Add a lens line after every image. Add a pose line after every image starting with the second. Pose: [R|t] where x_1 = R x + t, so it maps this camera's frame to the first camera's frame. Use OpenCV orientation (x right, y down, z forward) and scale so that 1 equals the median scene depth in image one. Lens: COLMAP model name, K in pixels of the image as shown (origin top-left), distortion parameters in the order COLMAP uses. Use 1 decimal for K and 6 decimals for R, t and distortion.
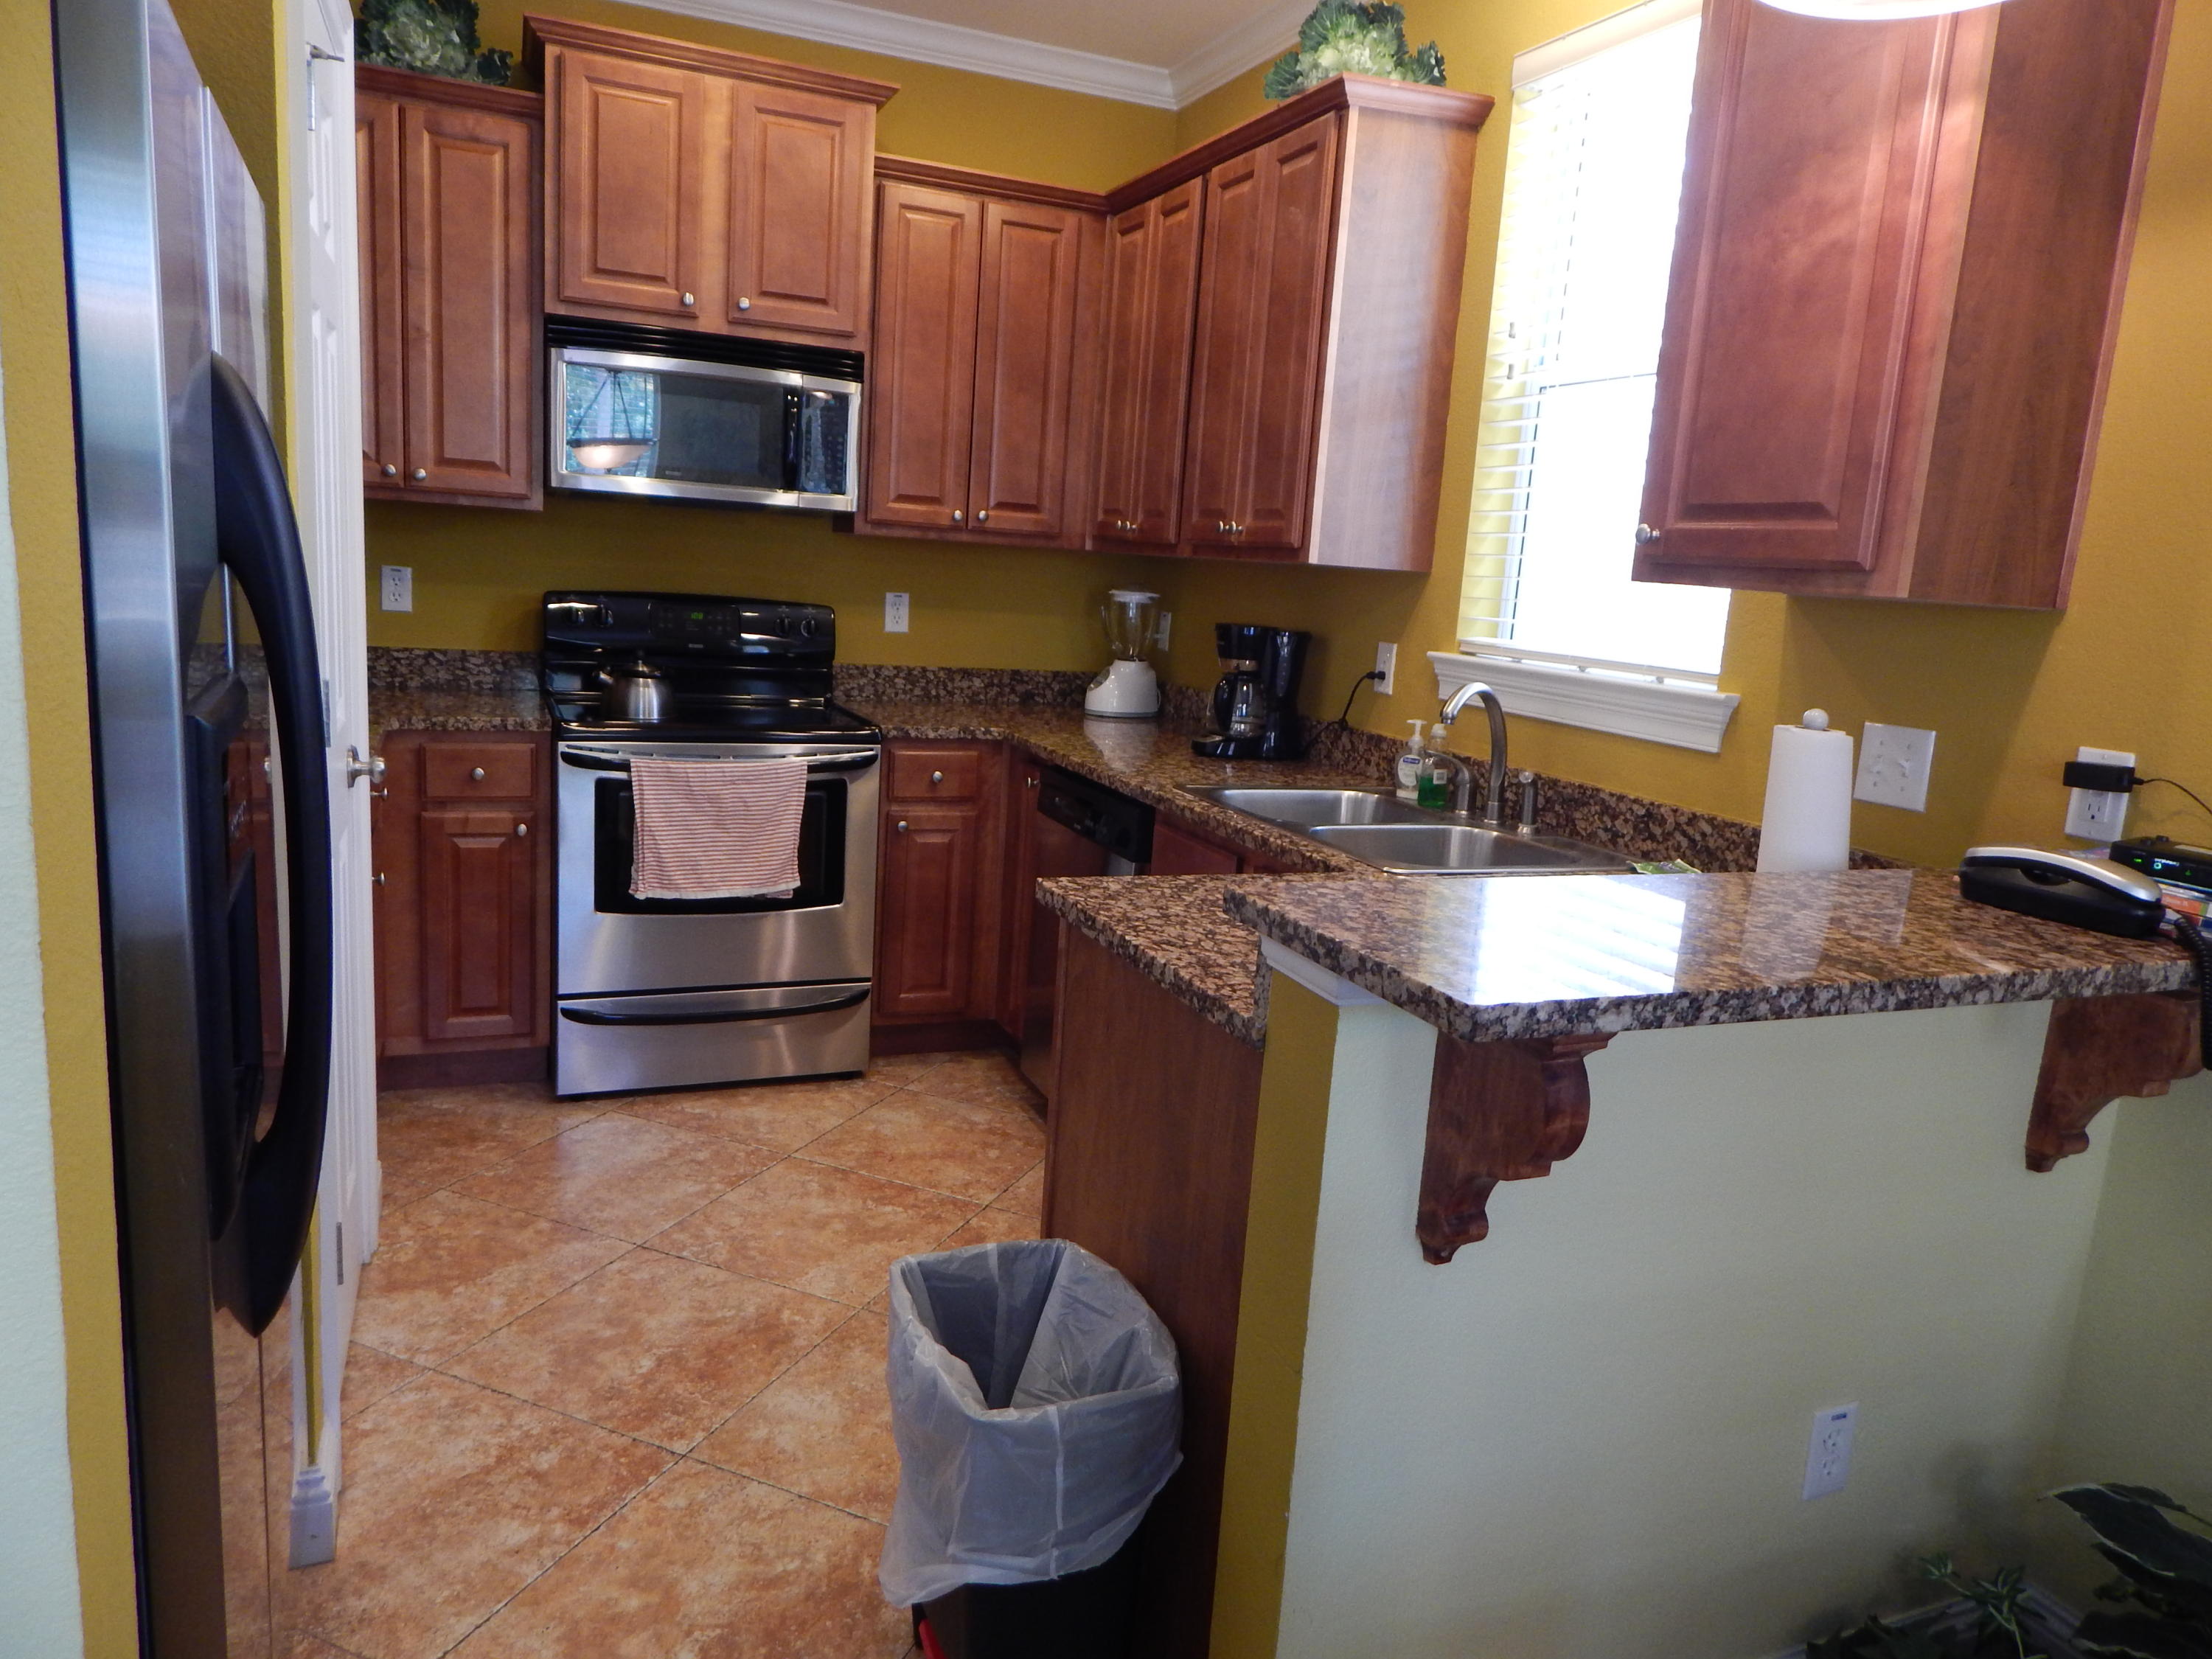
lens RADIAL K [[1475.4, 0, 1107.9], [0, 1475.4, 823.4], [0, 0, 1]] dist [0.022234, -0.022355]
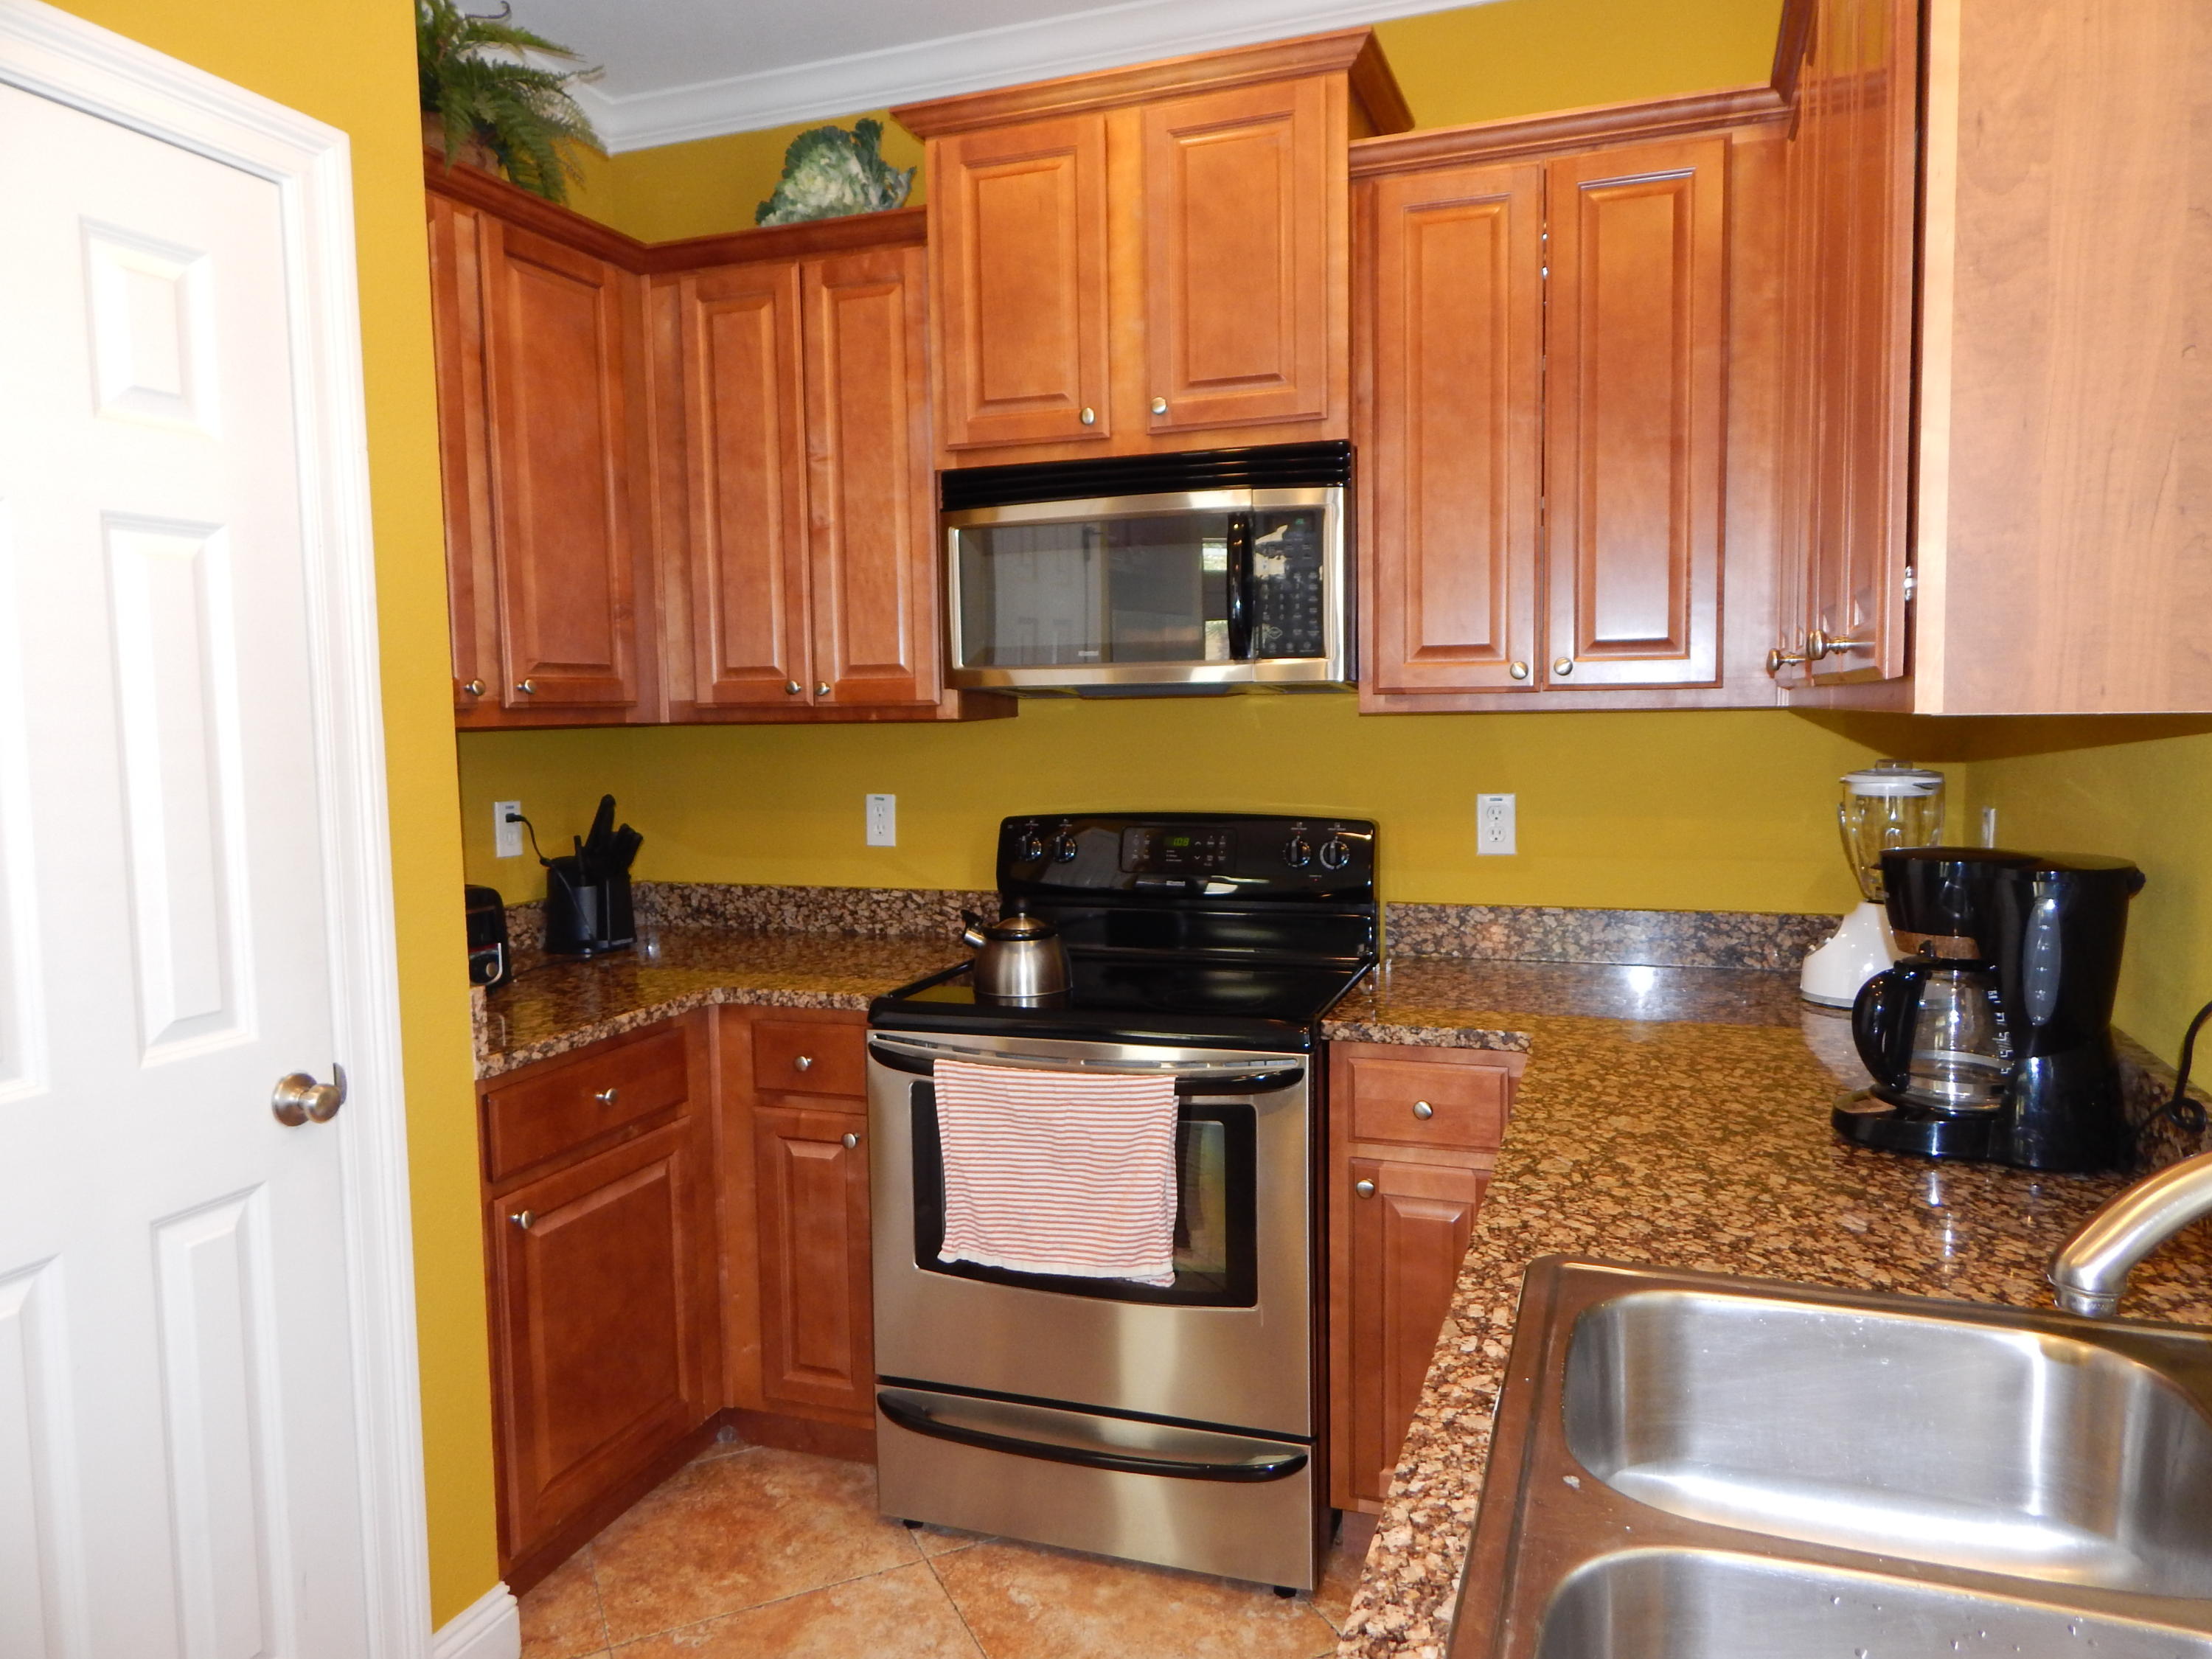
lens RADIAL K [[1475.4, 0, 1107.9], [0, 1475.4, 823.4], [0, 0, 1]] dist [0.022234, -0.022355]
pose [[0.737058, -0.027444, -0.675272, 0.206722], [-0.052610, 0.993813, -0.097814, -0.086500], [0.673779, 0.107621, 0.731054, 0.503007]]
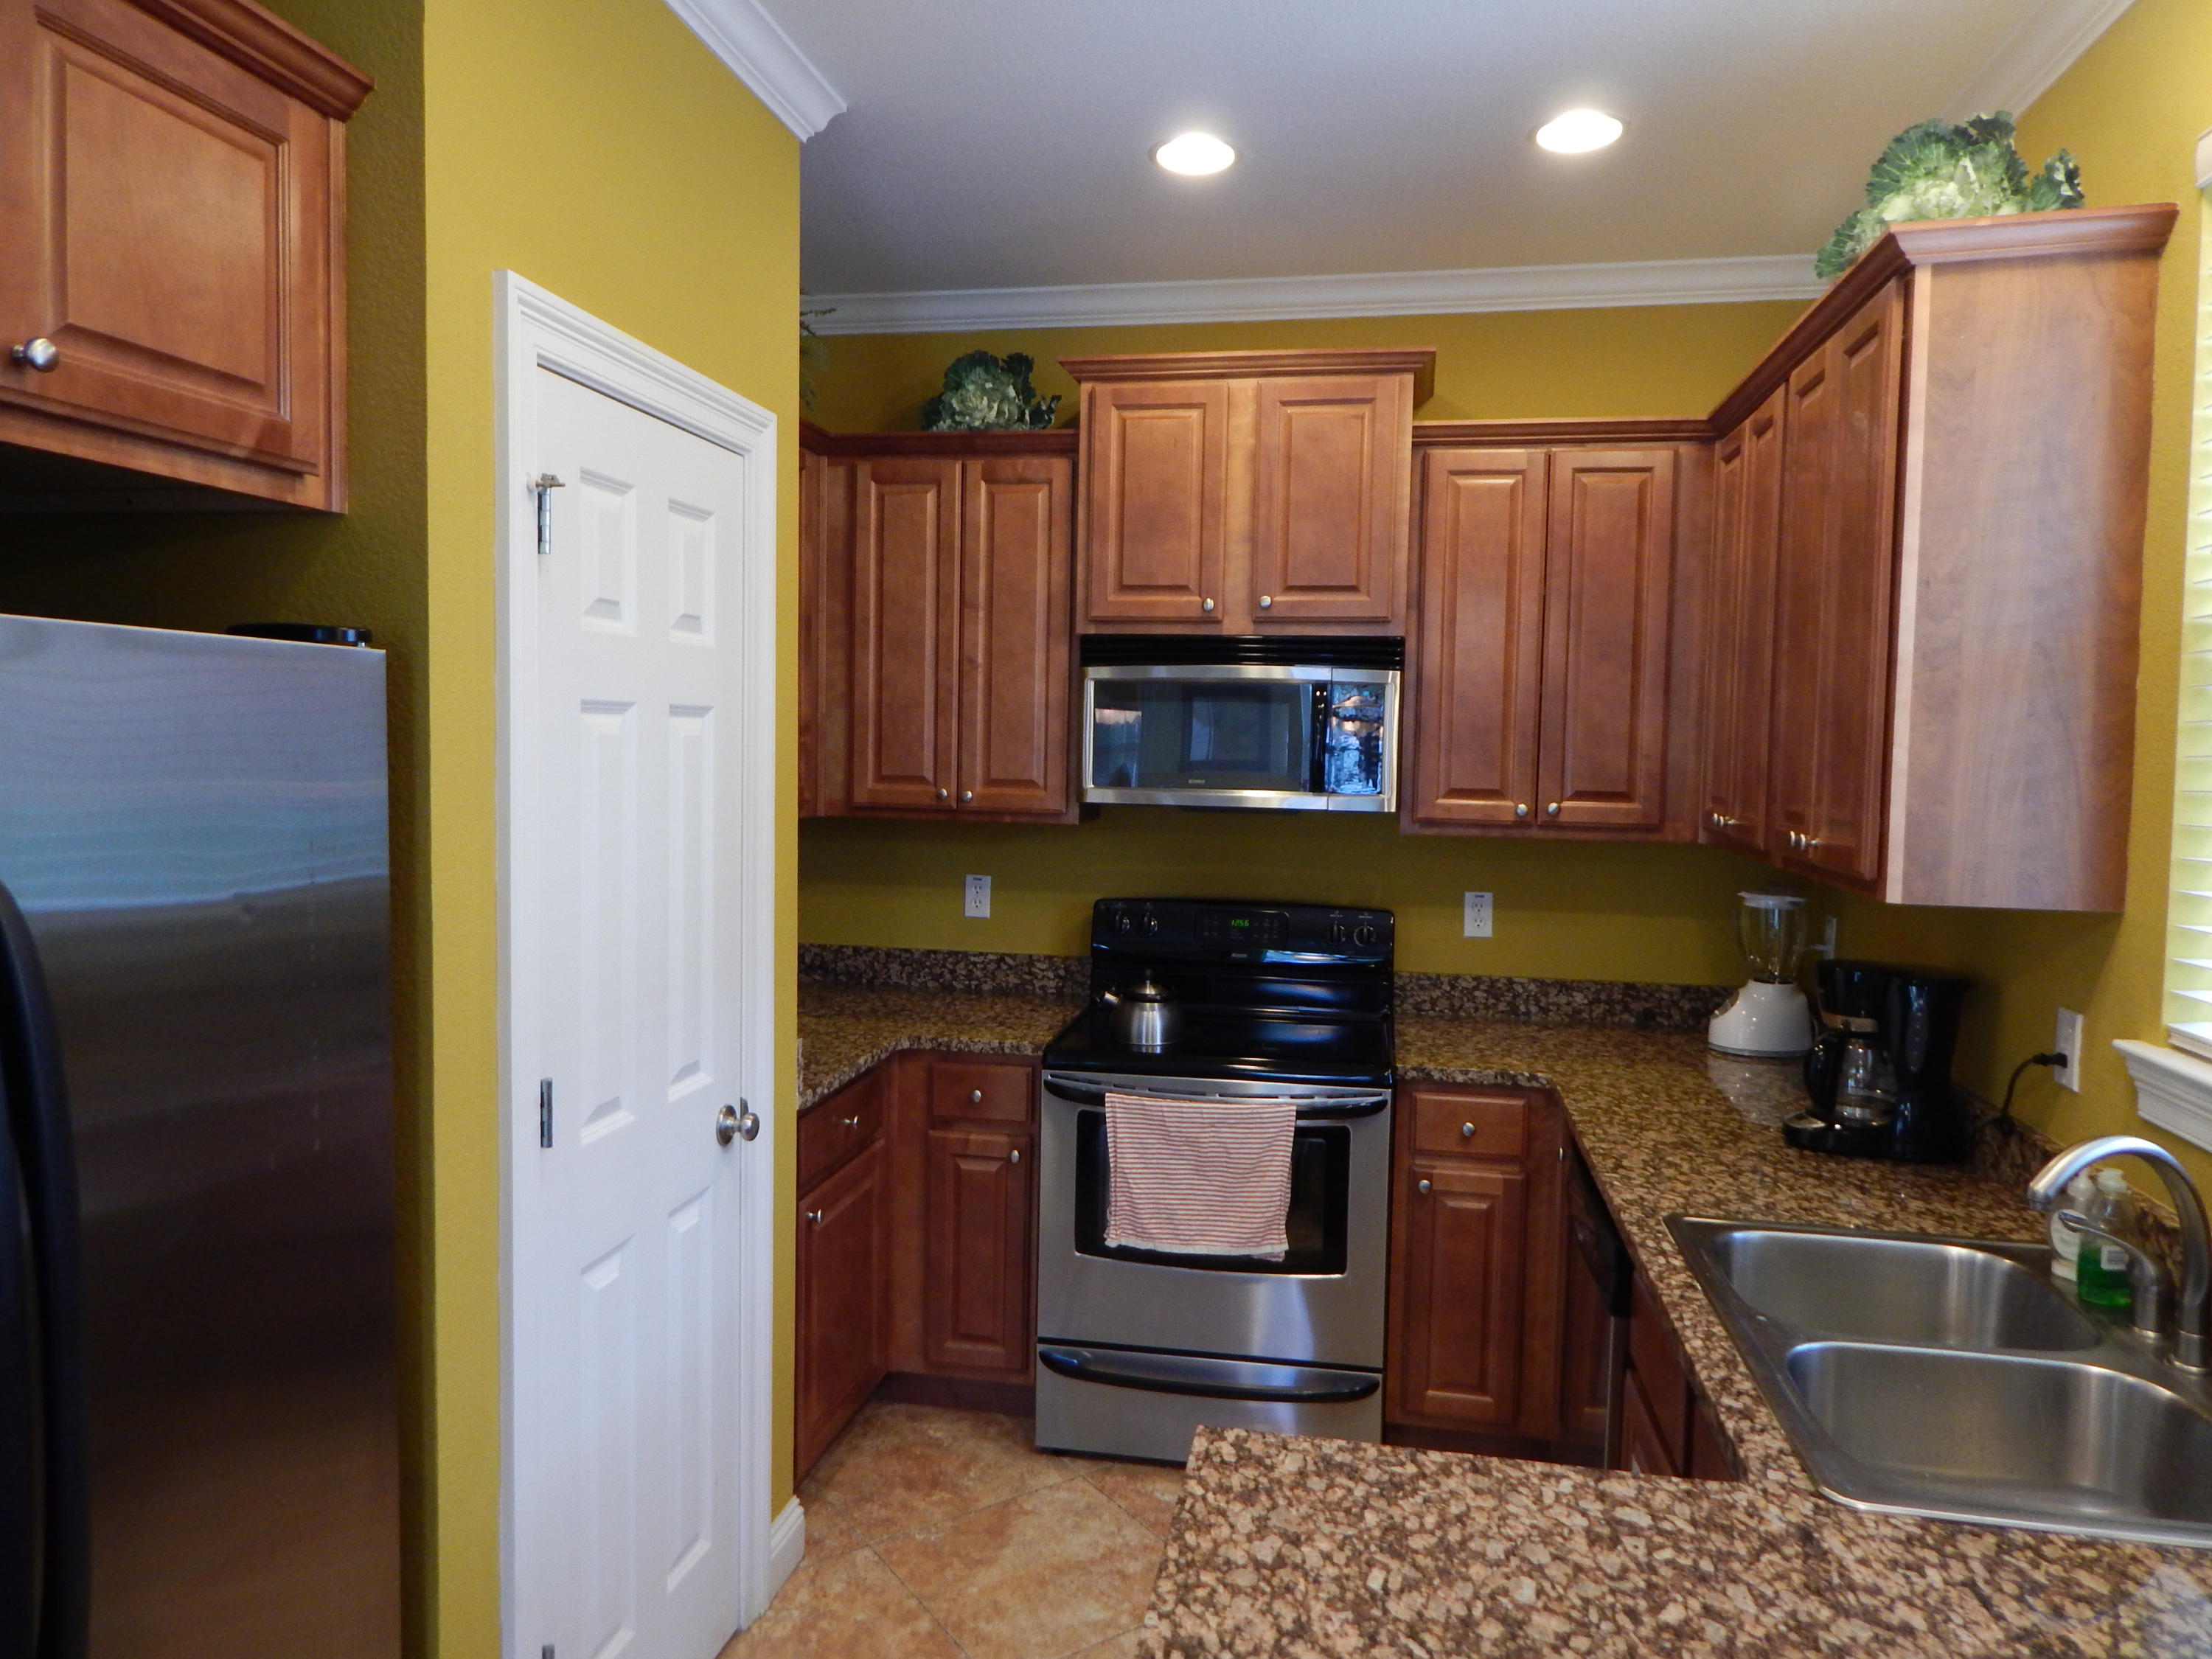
lens RADIAL K [[1447.2, 0, 1112.6], [0, 1447.2, 826.2], [0, 0, 1]] dist [0.002299, -0.012156]
pose [[0.835664, -0.018380, -0.548933, 0.176342], [-0.060152, 0.990365, -0.124732, -0.092188], [0.545937, 0.137253, 0.826508, 0.214005]]
